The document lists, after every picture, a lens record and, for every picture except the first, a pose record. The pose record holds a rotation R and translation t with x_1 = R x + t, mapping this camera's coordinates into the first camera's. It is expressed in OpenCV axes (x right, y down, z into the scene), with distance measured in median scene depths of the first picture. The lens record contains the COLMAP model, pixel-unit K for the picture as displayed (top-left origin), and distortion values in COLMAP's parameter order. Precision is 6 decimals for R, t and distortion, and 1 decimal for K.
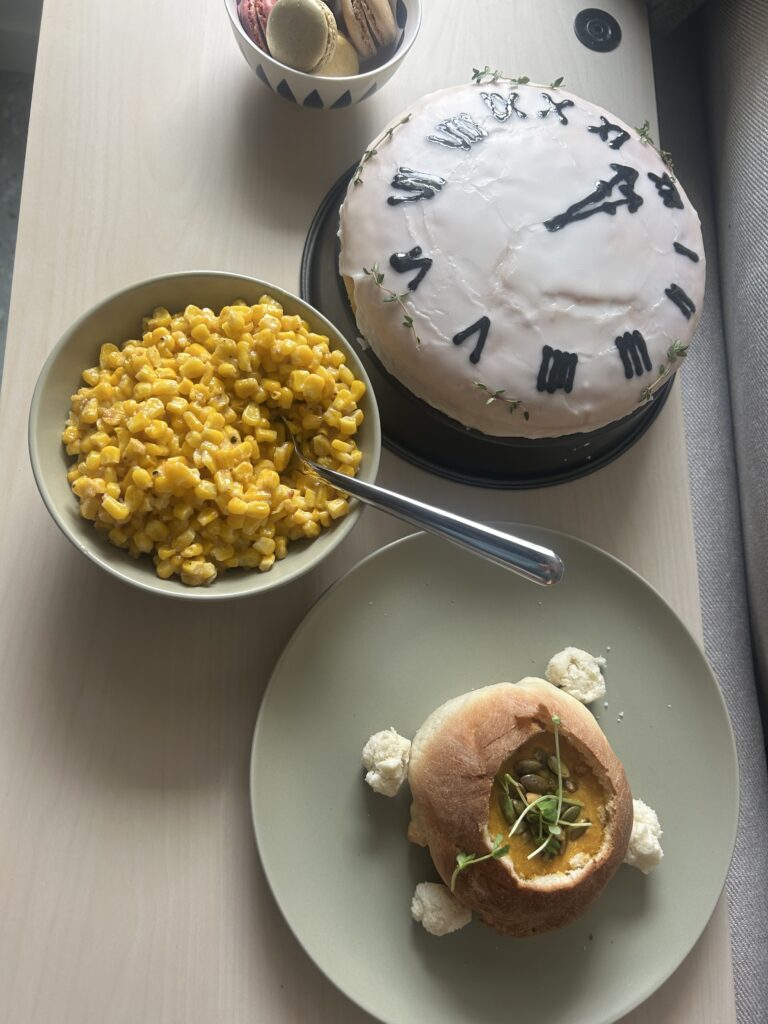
lens RADIAL K [[795.5, 0, 378.0], [0, 795.5, 513.9], [0, 0, 1]] dist [0.071887, -0.004703]
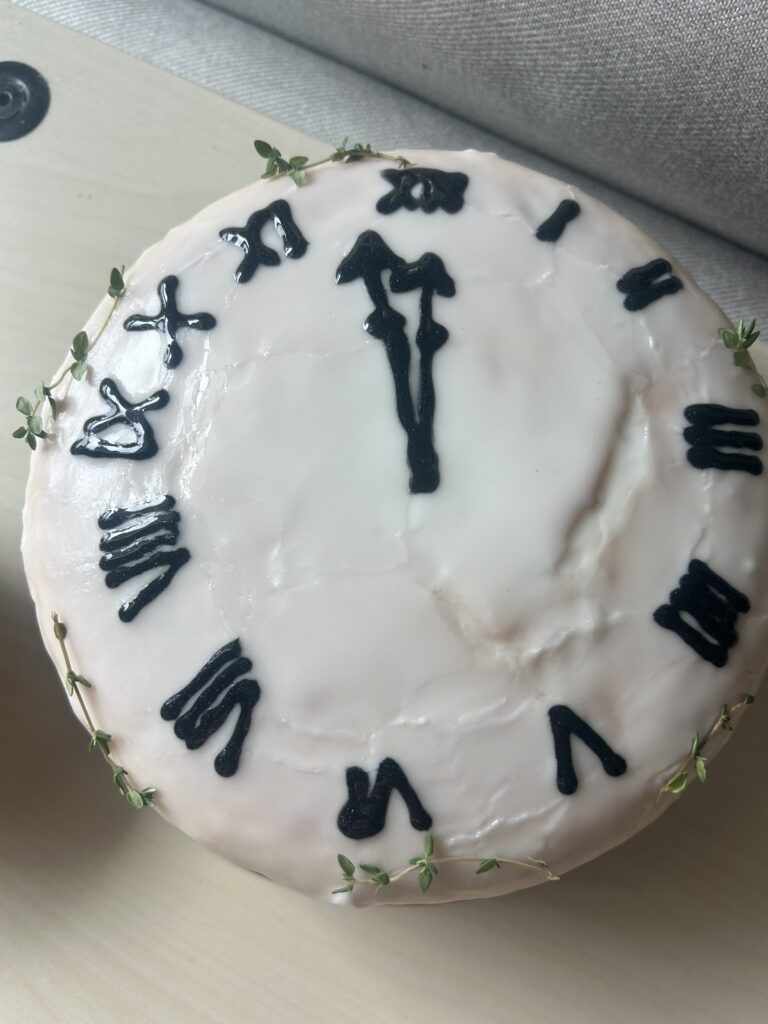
lens RADIAL K [[779.3, 0, 384.0], [0, 779.3, 512.0], [0, 0, 1]] dist [0.004139, -0.001744]
pose [[0.446265, -0.894029, -0.039483, 0.208353], [0.884989, 0.434344, 0.167750, -0.450512], [-0.132824, -0.109803, 0.985039, 0.566468]]
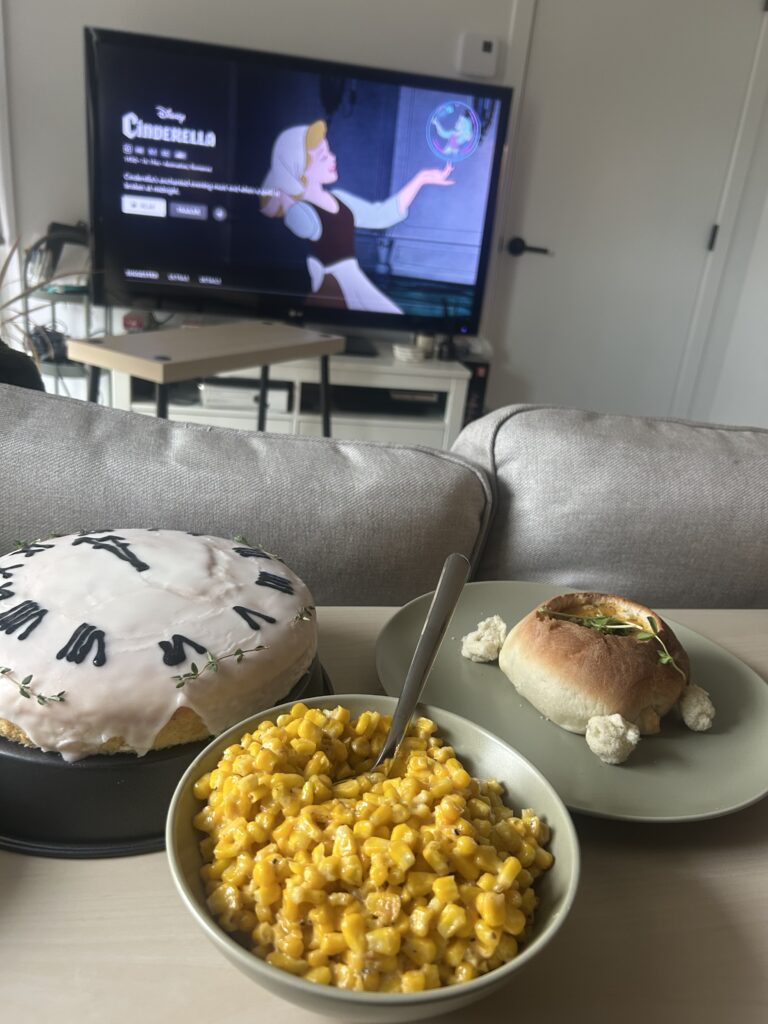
lens RADIAL K [[795.5, 0, 378.0], [0, 795.5, 513.9], [0, 0, 1]] dist [0.071887, -0.004703]
pose [[-0.144354, -0.543113, 0.827158, -0.707671], [0.921154, 0.231572, 0.312809, -0.426106], [-0.361437, 0.807095, 0.466863, 0.313809]]
